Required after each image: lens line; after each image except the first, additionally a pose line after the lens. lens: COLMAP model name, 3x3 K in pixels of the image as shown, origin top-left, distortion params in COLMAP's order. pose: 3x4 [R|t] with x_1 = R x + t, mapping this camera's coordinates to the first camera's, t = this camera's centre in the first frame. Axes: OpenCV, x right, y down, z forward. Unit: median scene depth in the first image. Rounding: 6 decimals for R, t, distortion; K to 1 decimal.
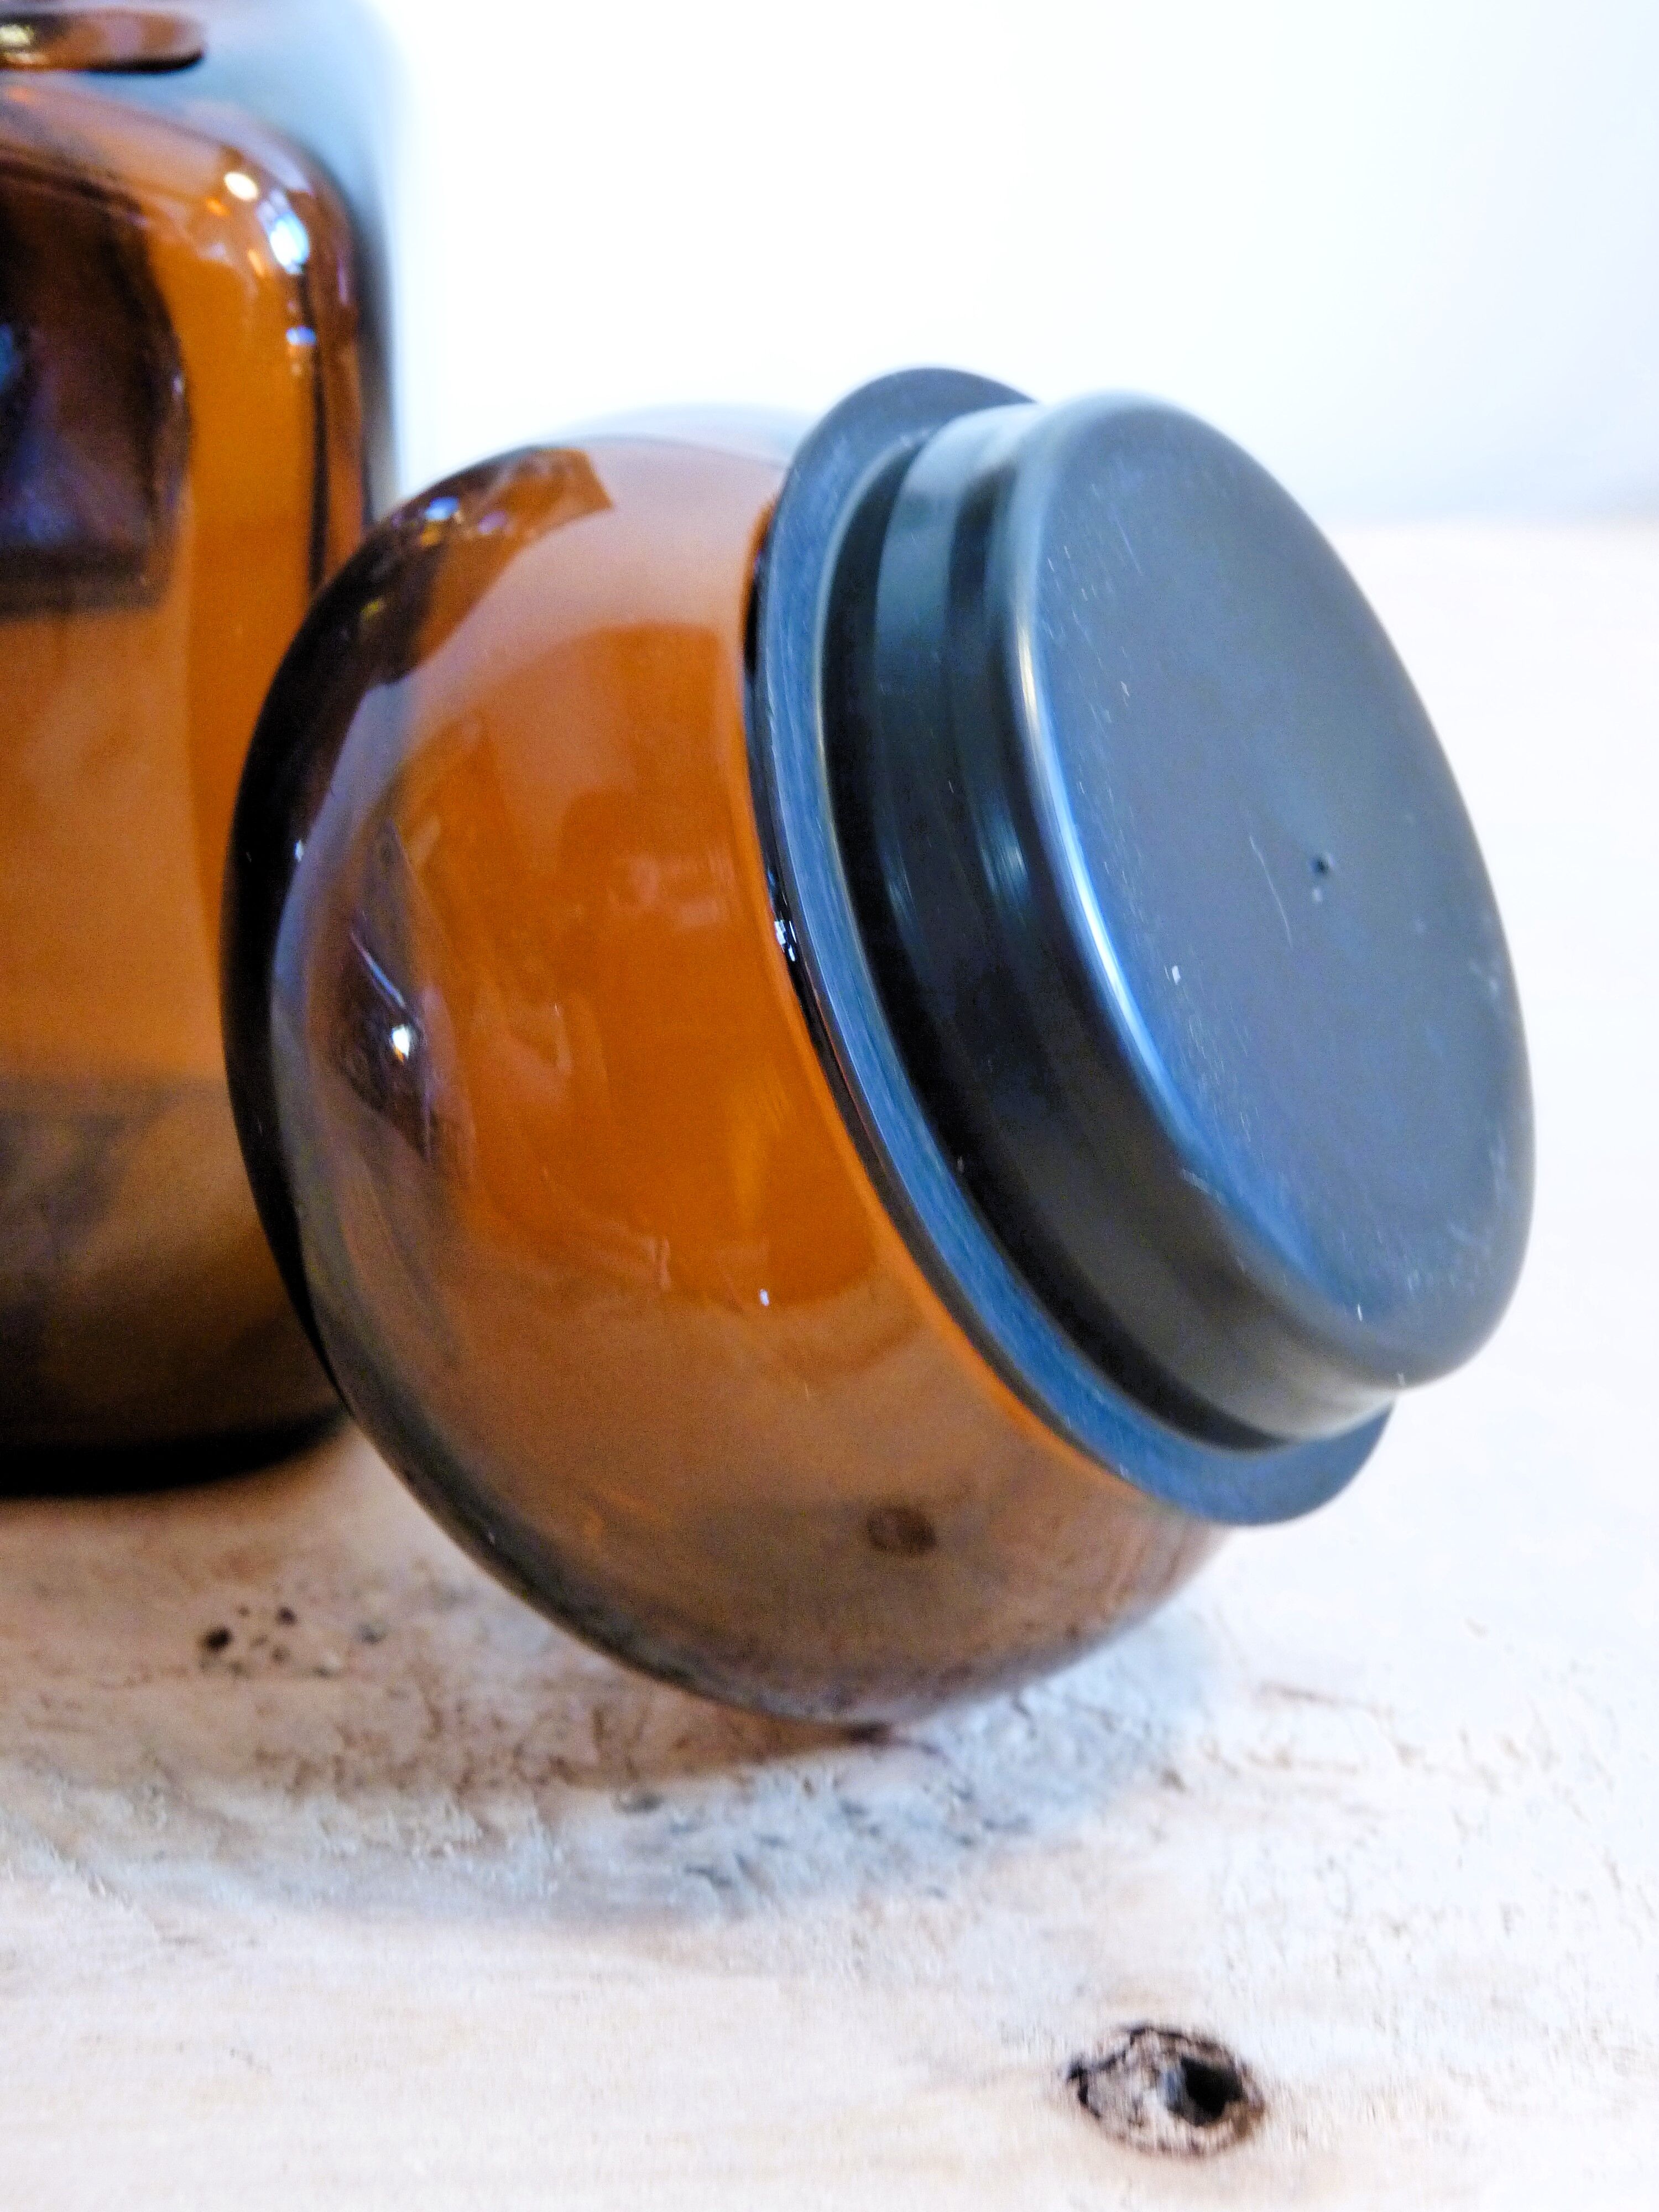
lens RADIAL K [[3671.8, 0, 874.1], [0, 3671.8, 1156.2], [0, 0, 1]] dist [0.011815, 0.000000]
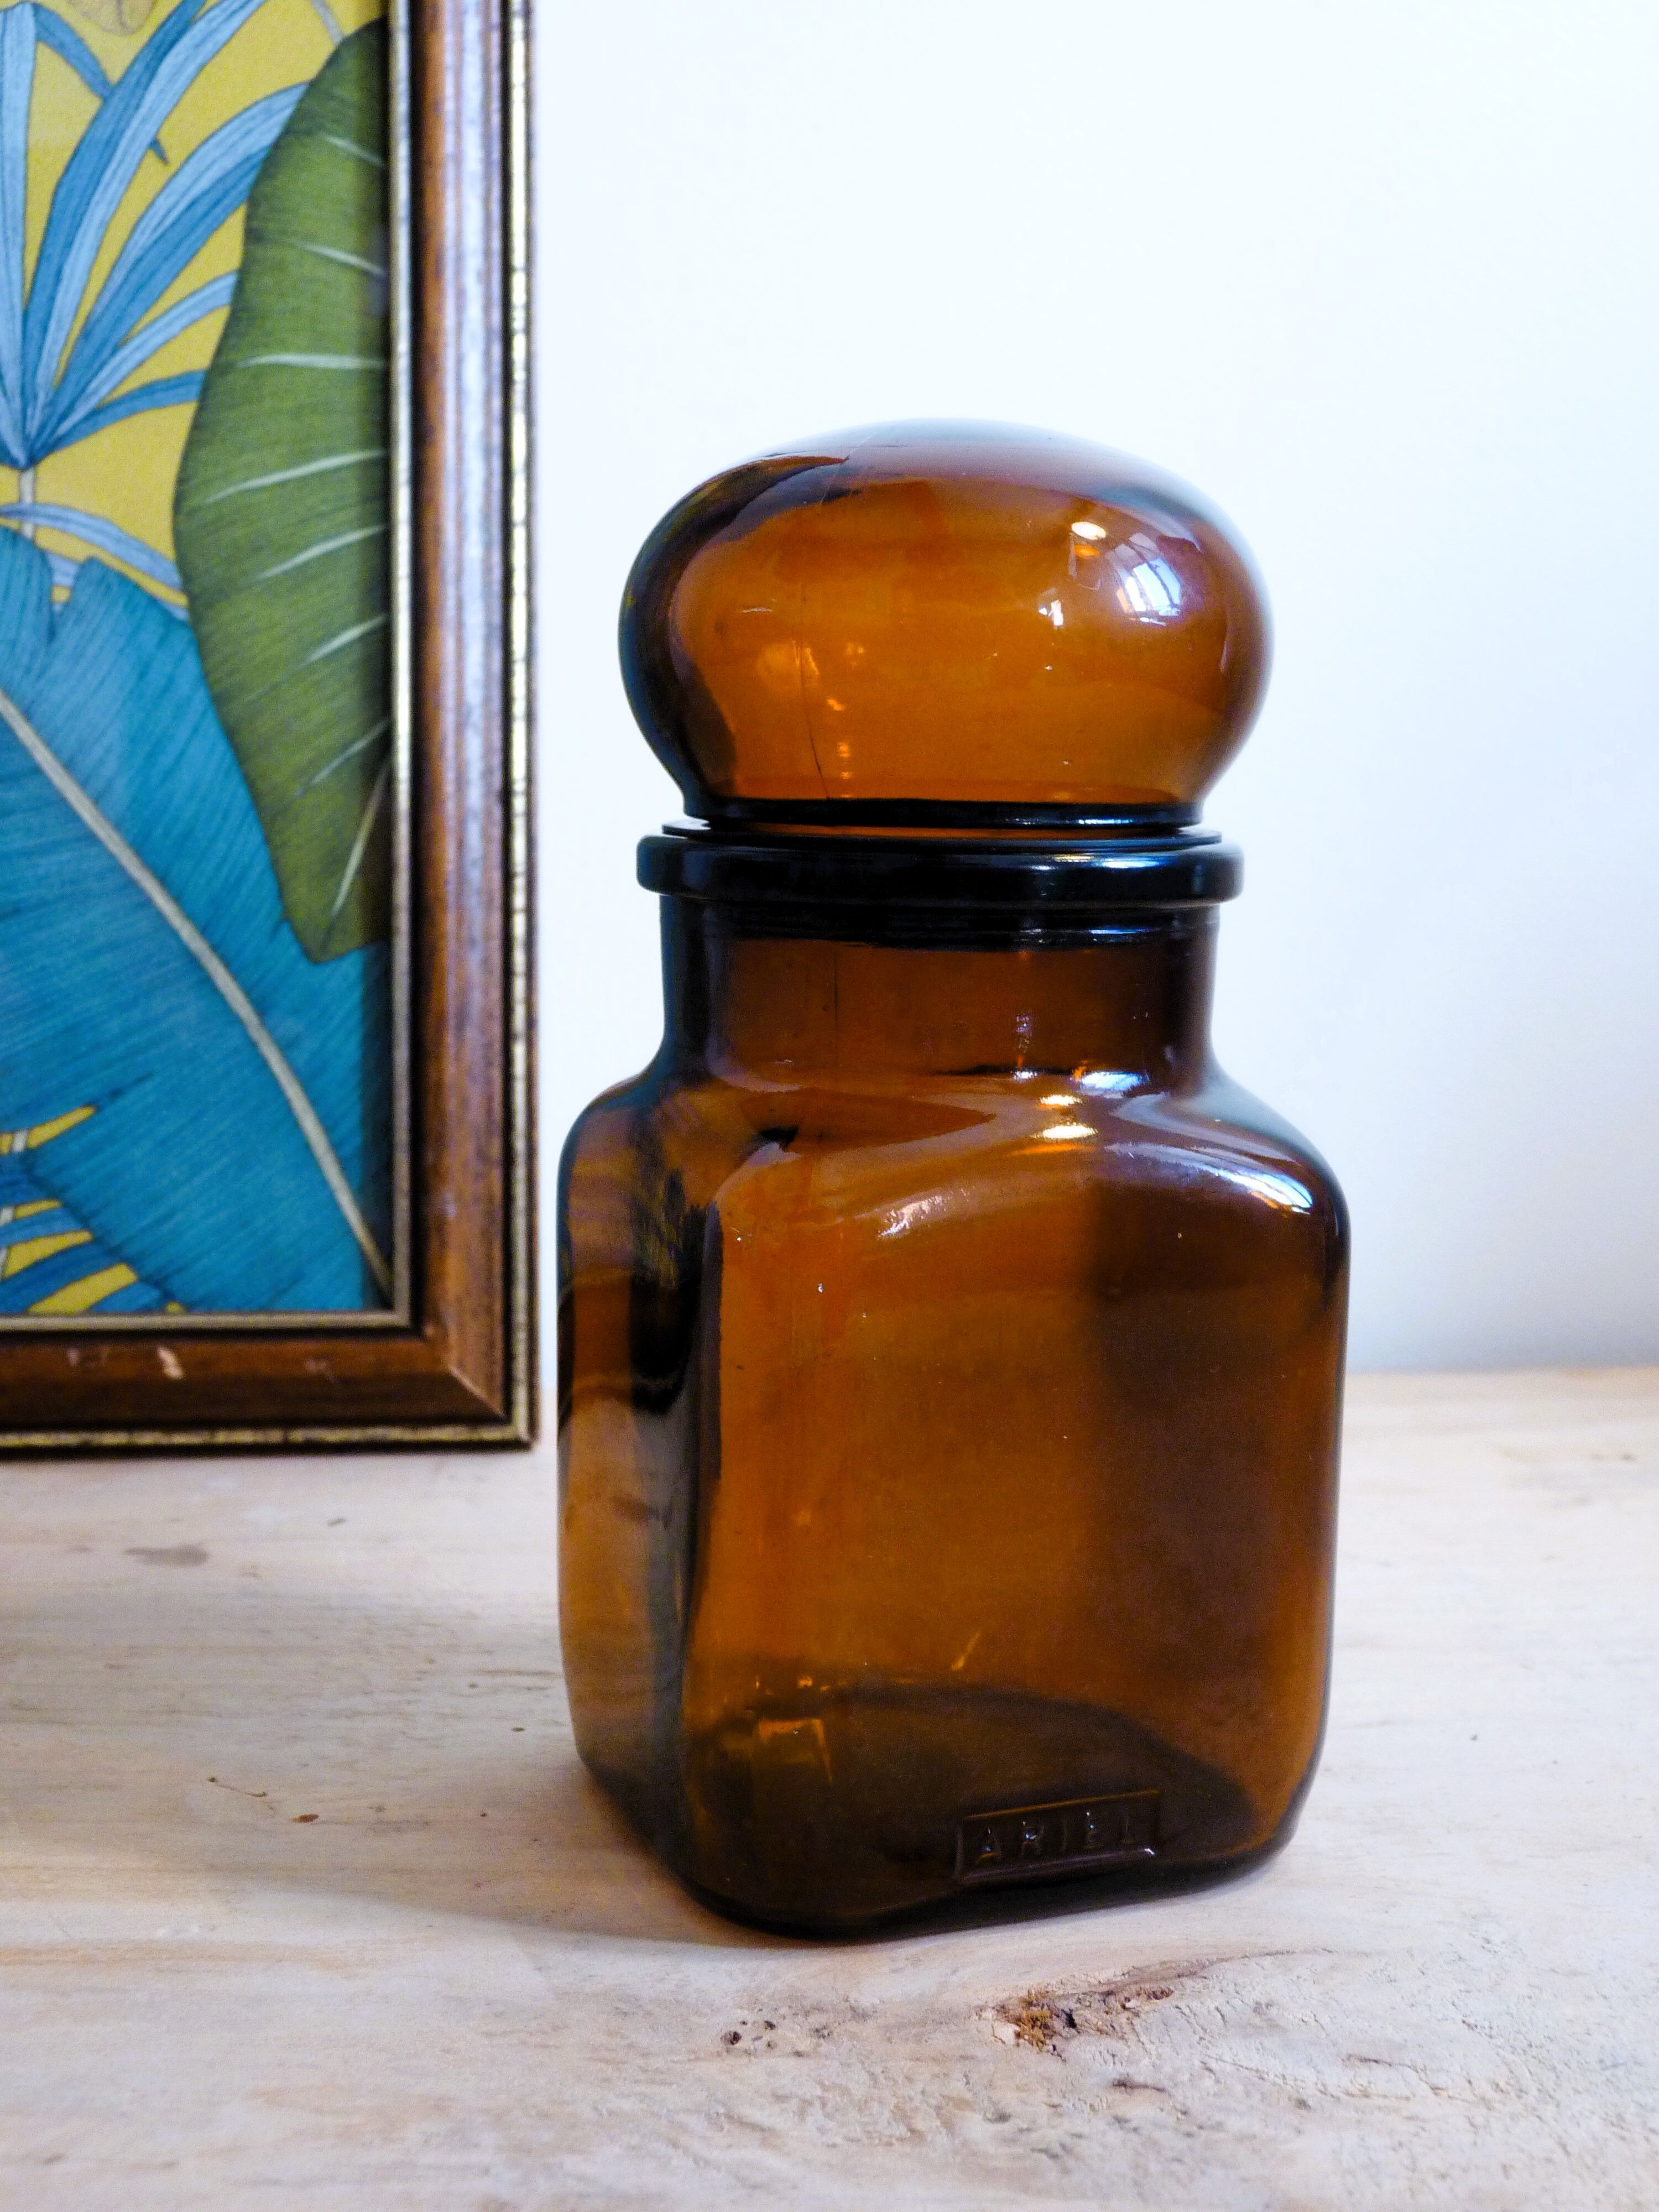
lens RADIAL K [[2948.0, 0, 831.6], [0, 2948.0, 1044.5], [0, 0, 1]] dist [-0.008208, 0.000000]
pose [[0.999864, -0.012373, -0.010896, -0.125573], [0.008832, 0.960059, -0.279658, 0.081102], [0.013921, 0.279524, 0.960038, -0.495625]]
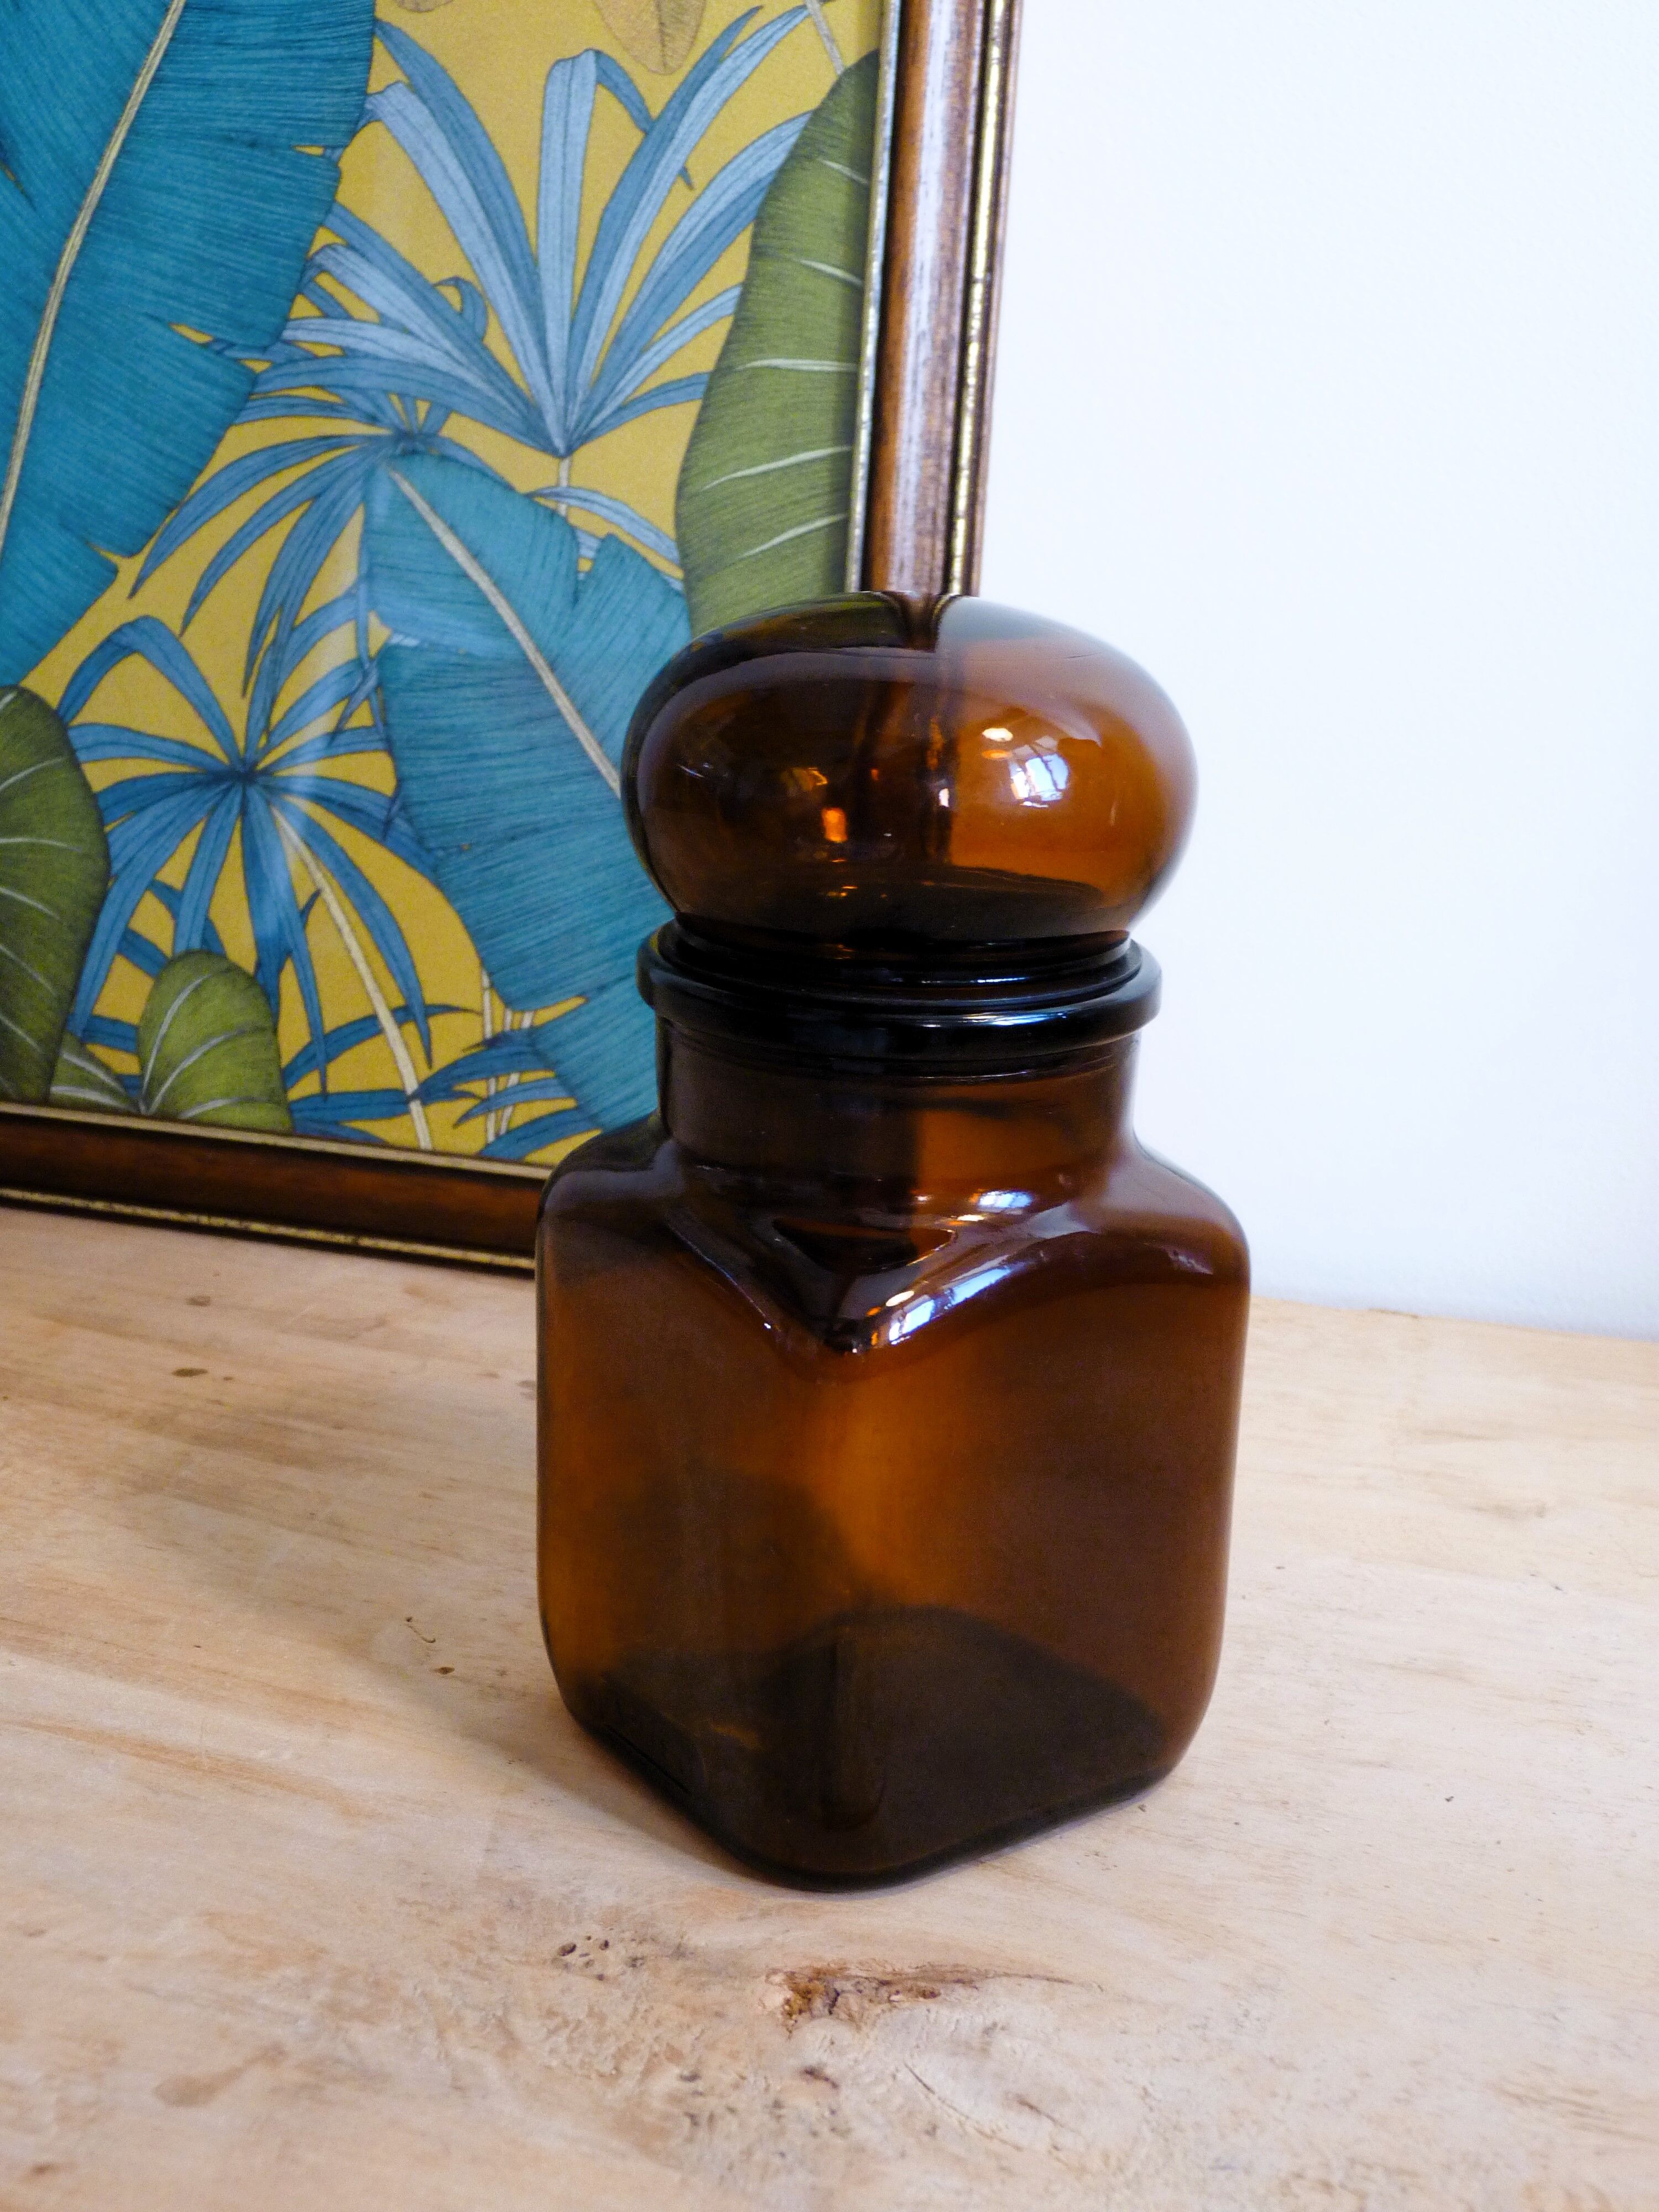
lens RADIAL K [[2812.3, 0, 820.8], [0, 2812.3, 968.1], [0, 0, 1]] dist [-0.021945, 0.000000]
pose [[0.906011, 0.091988, -0.413137, 0.644912], [-0.163537, 0.976374, -0.141242, -0.245211], [0.390384, 0.195530, 0.899649, -0.587003]]
